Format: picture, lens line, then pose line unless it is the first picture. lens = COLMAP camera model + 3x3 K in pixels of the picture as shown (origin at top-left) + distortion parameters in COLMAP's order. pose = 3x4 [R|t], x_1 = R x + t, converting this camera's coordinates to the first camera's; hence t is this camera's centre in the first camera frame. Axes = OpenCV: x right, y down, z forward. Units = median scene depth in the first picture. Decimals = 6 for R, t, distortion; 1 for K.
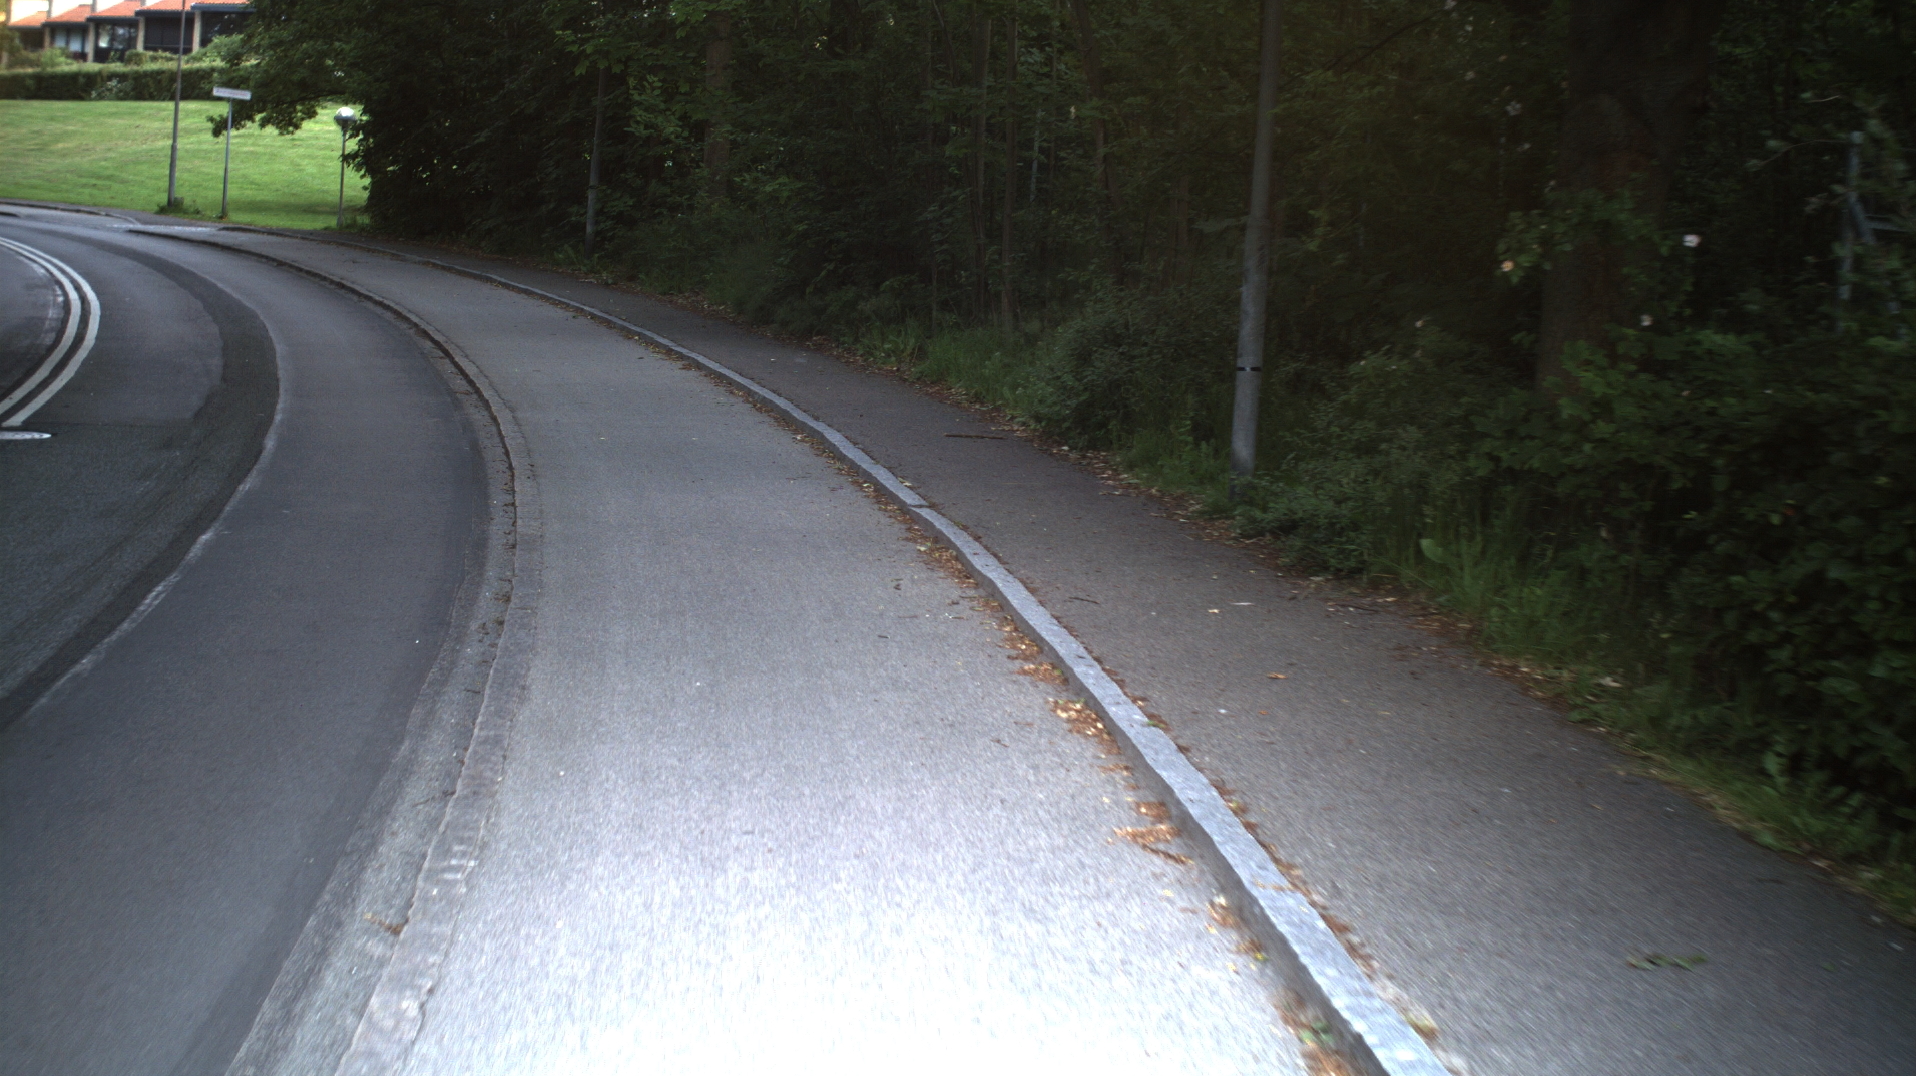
lens RADIAL K [[3409.8, 0, 958.0], [0, 3409.8, 538.0], [0, 0, 1]] dist [-0.309212, 0.445898]
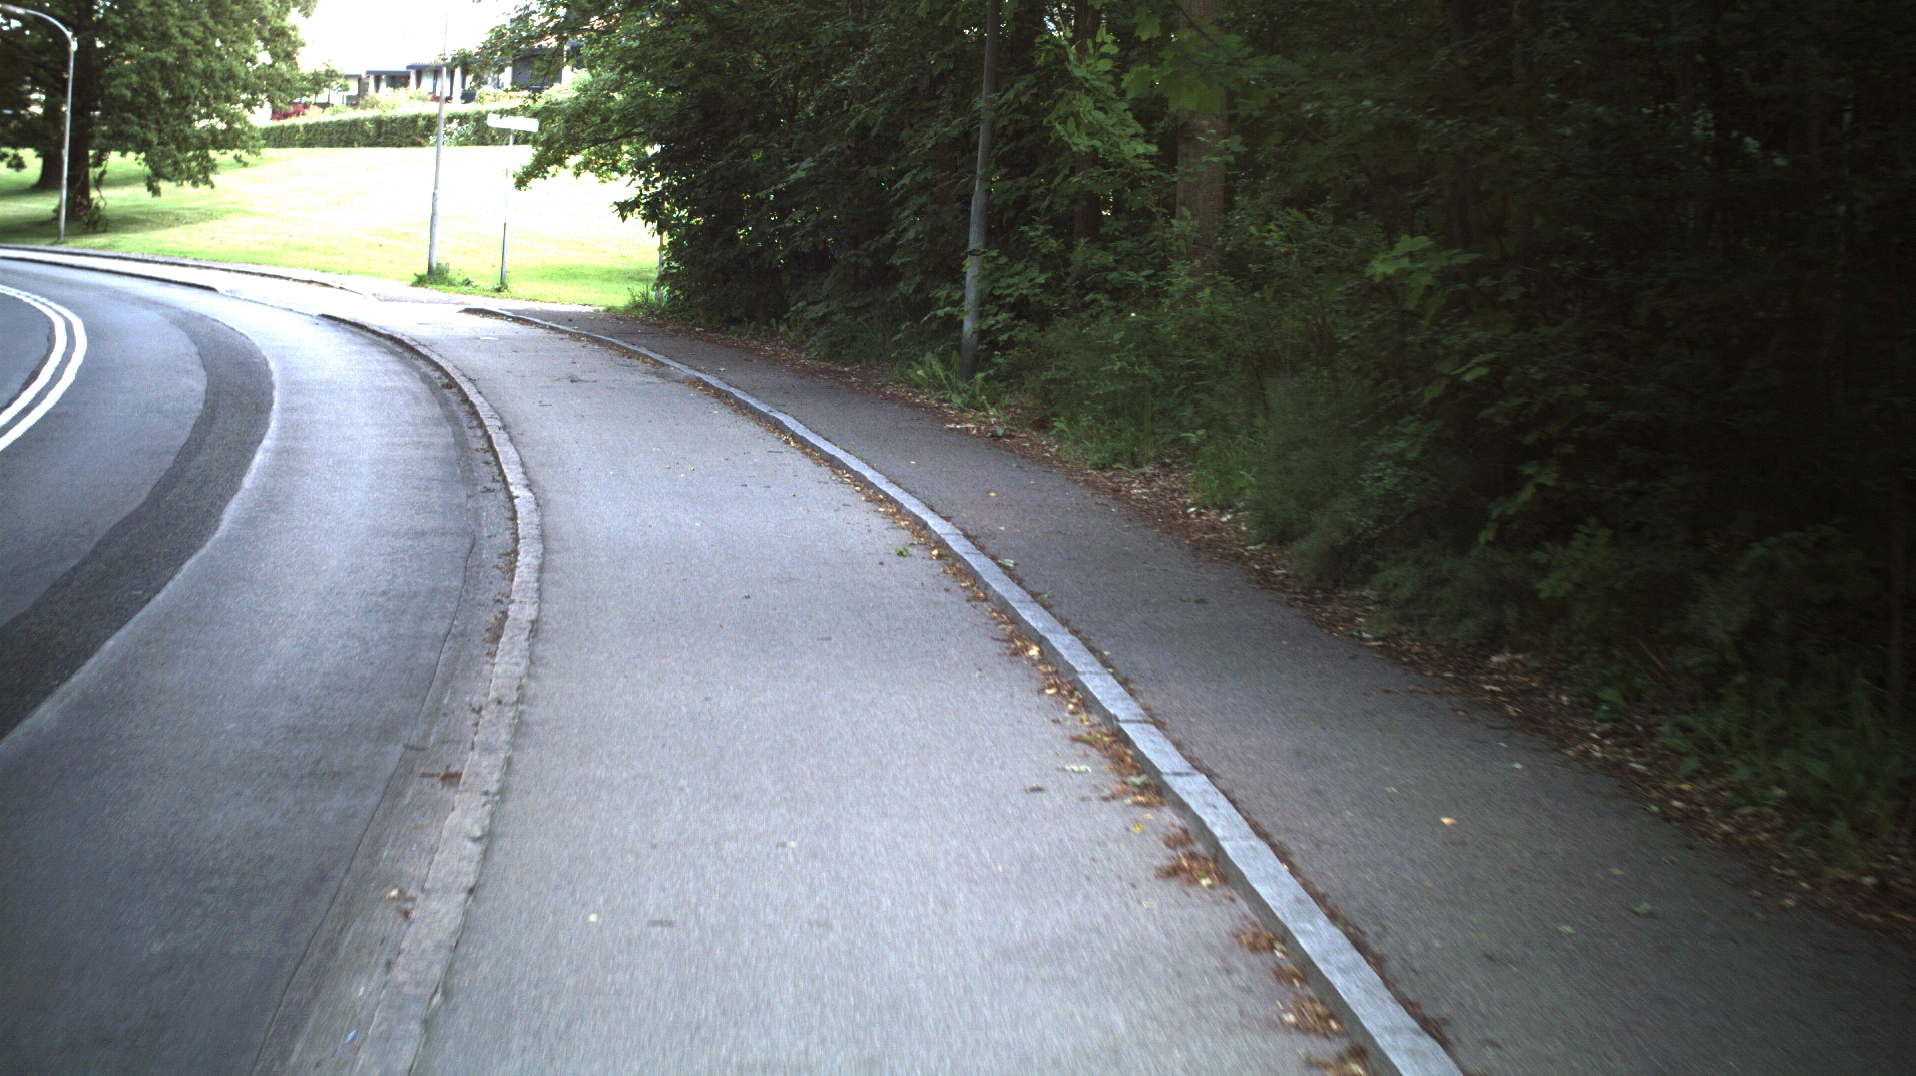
lens RADIAL K [[3409.8, 0, 958.0], [0, 3409.8, 538.0], [0, 0, 1]] dist [-0.309212, 0.445898]
pose [[0.991793, -0.001223, -0.127846, -0.064027], [-0.000756, 0.999881, -0.015432, -0.079362], [0.127850, 0.015402, 0.991674, 0.735504]]
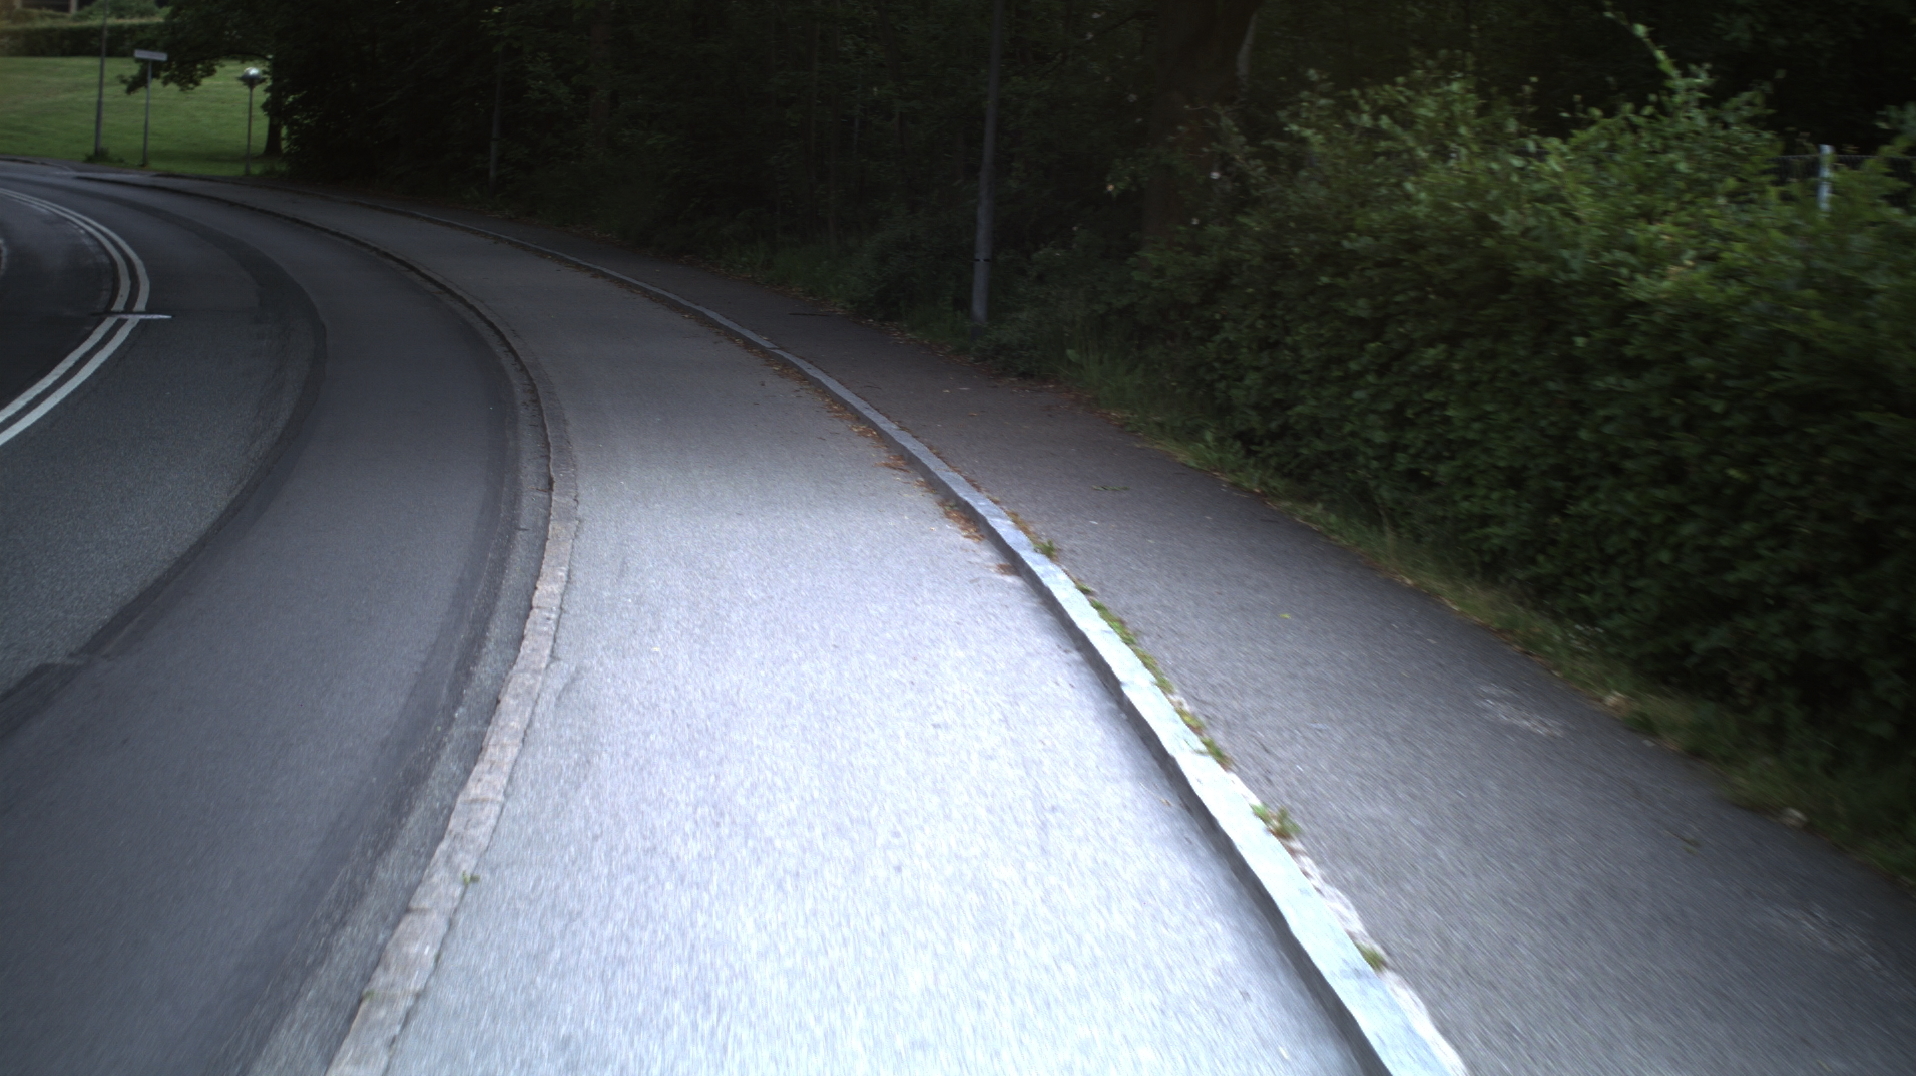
lens RADIAL K [[3409.8, 0, 958.0], [0, 3409.8, 538.0], [0, 0, 1]] dist [-0.309212, 0.445898]
pose [[0.998842, -0.007292, 0.047547, -0.001013], [0.006500, 0.999838, 0.016786, 0.033536], [-0.047661, -0.016457, 0.998728, -0.366645]]
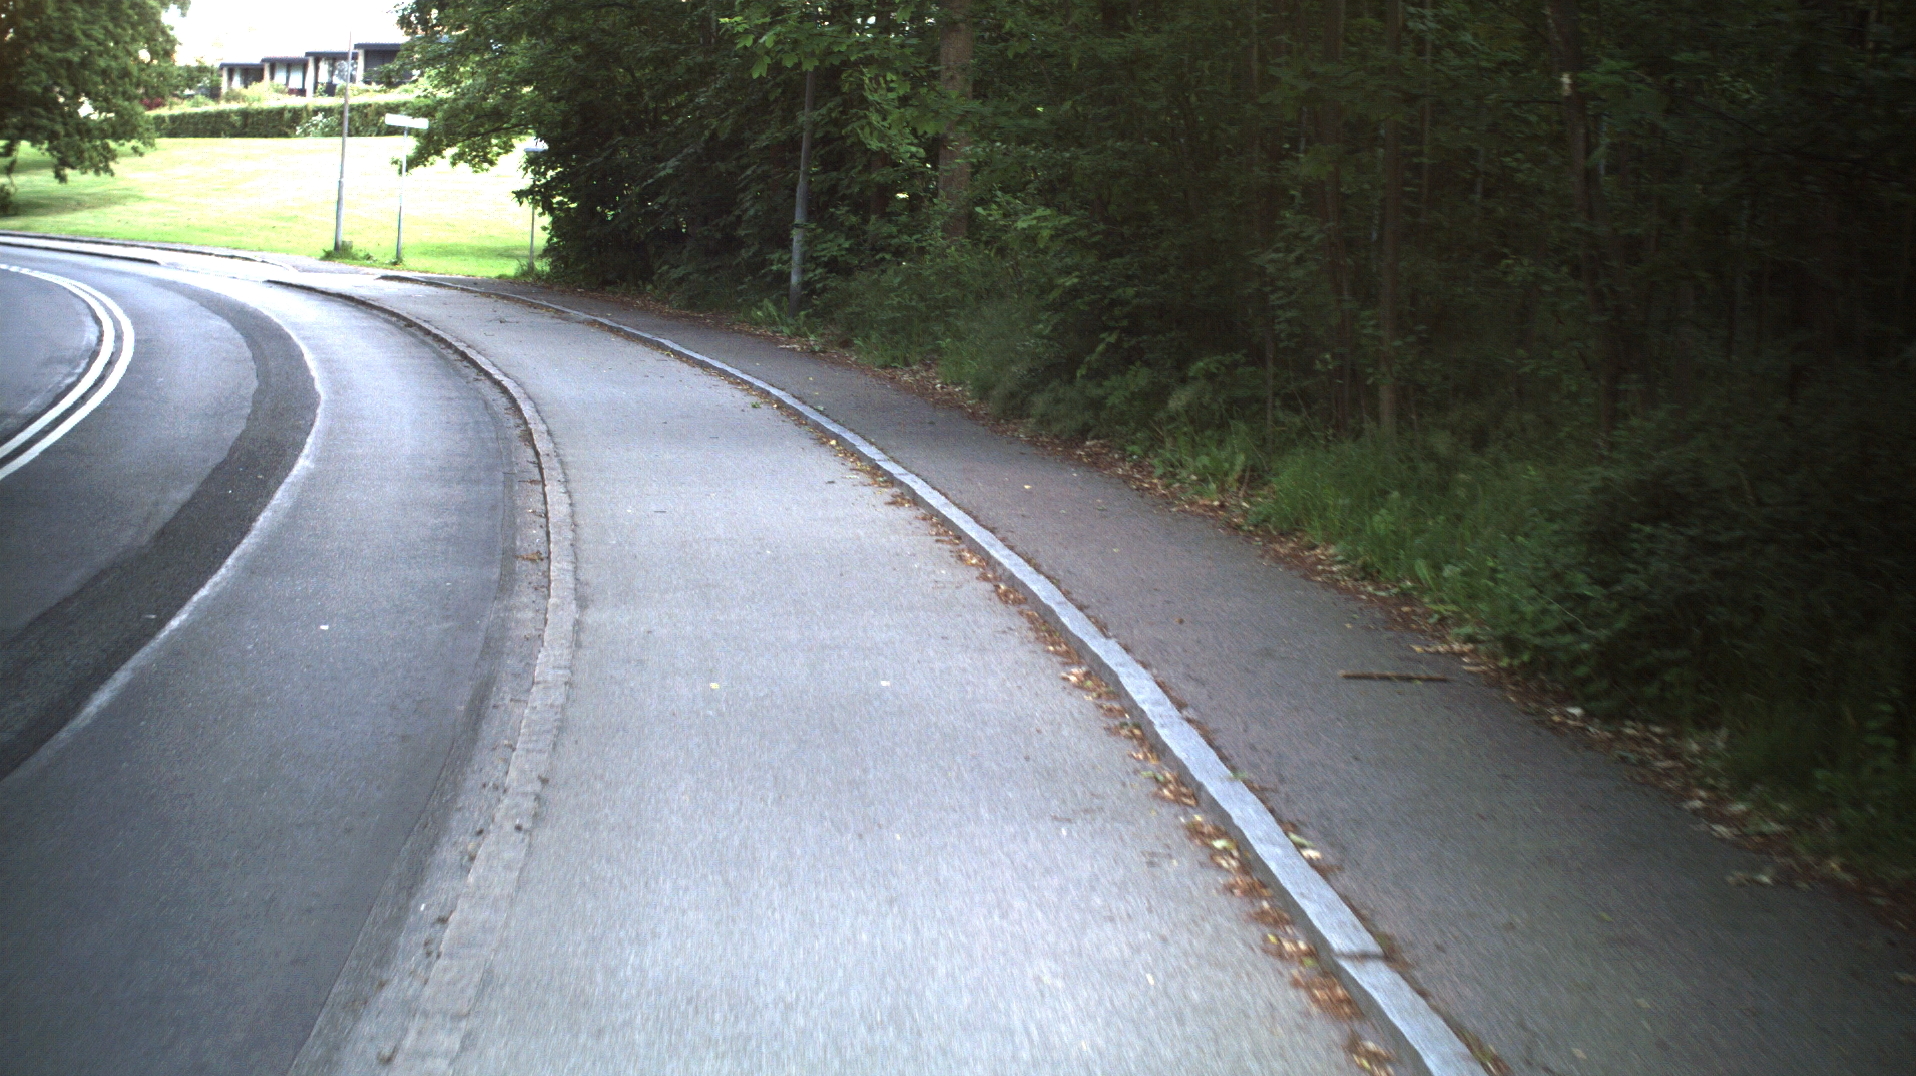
lens RADIAL K [[3409.8, 0, 958.0], [0, 3409.8, 538.0], [0, 0, 1]] dist [-0.309212, 0.445898]
pose [[0.997082, -0.002976, -0.076281, -0.019204], [0.002121, 0.999934, -0.011291, -0.037746], [0.076309, 0.011096, 0.997022, 0.369954]]
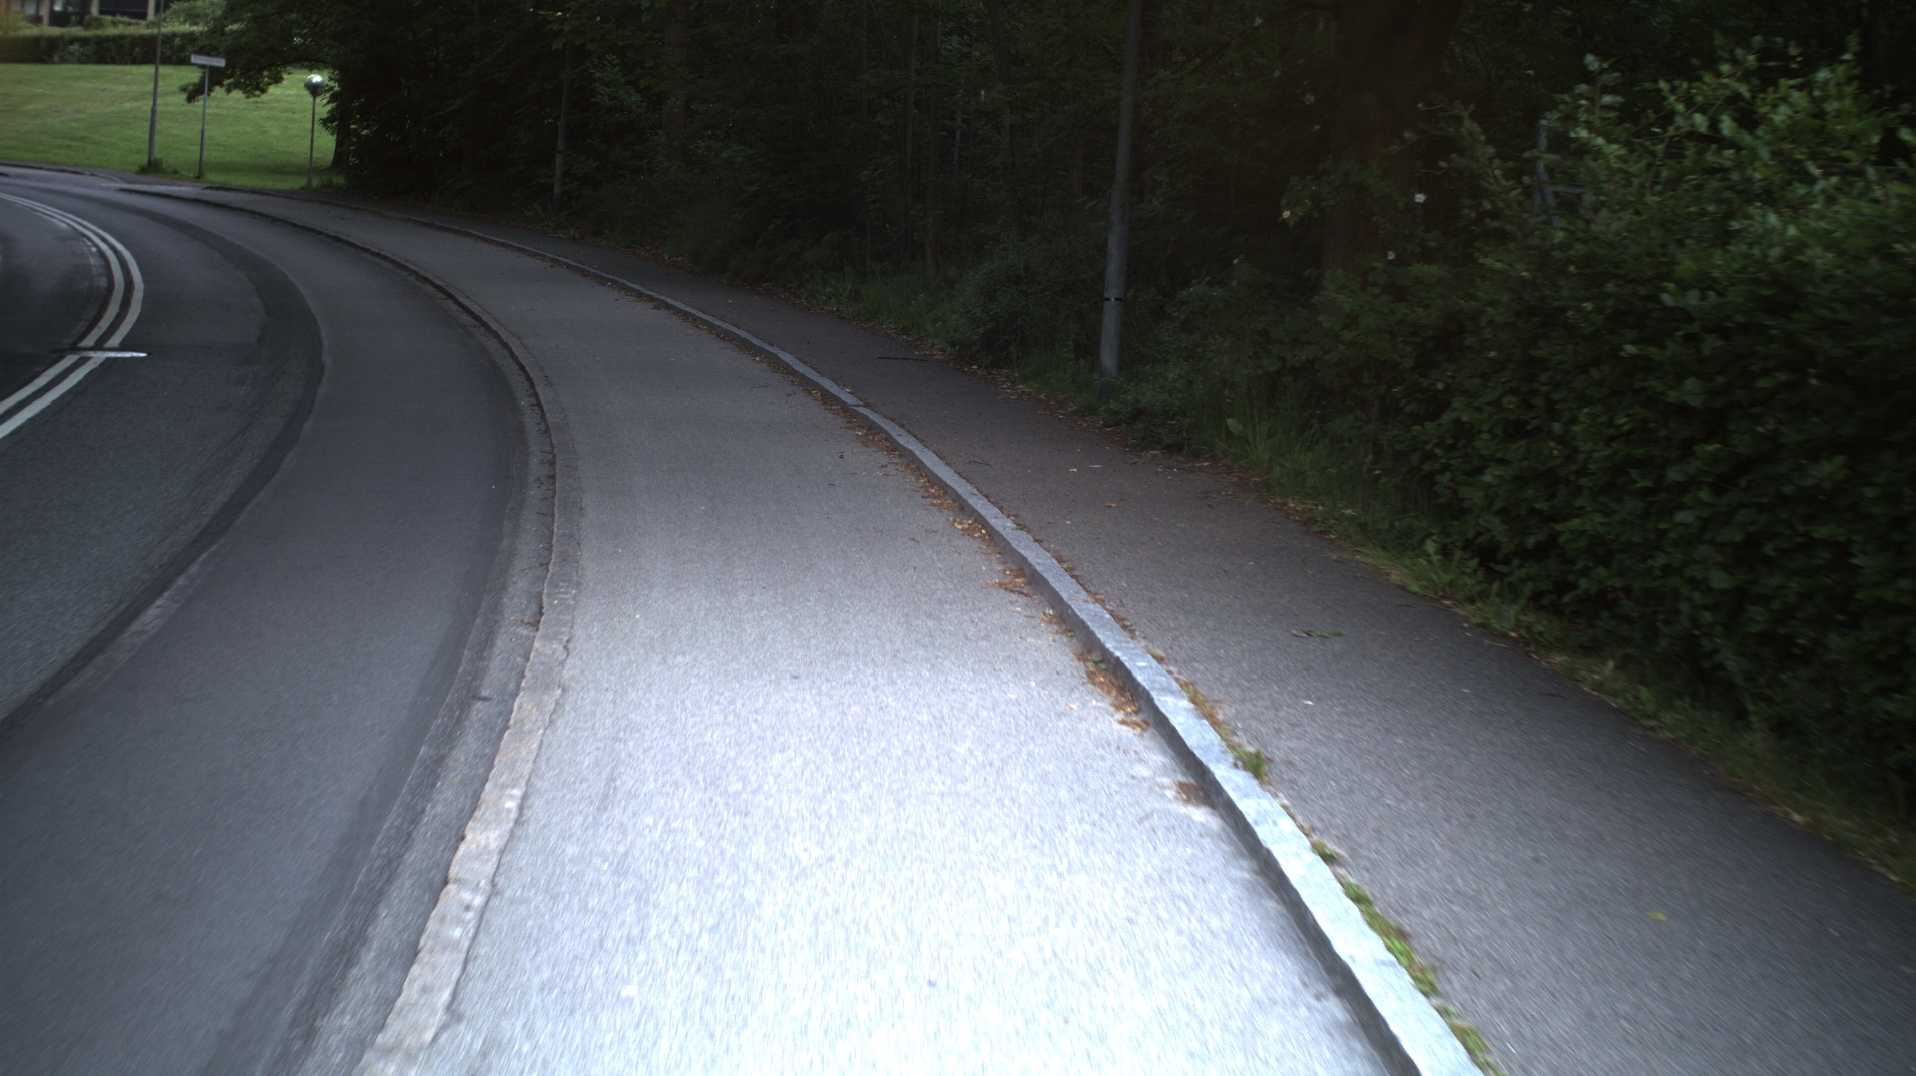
lens RADIAL K [[3409.8, 0, 958.0], [0, 3409.8, 538.0], [0, 0, 1]] dist [-0.309212, 0.445898]
pose [[0.999794, 0.003143, 0.020071, 0.000699], [-0.003363, 0.999935, 0.010909, 0.017167], [-0.020035, -0.010974, 0.999739, -0.183314]]
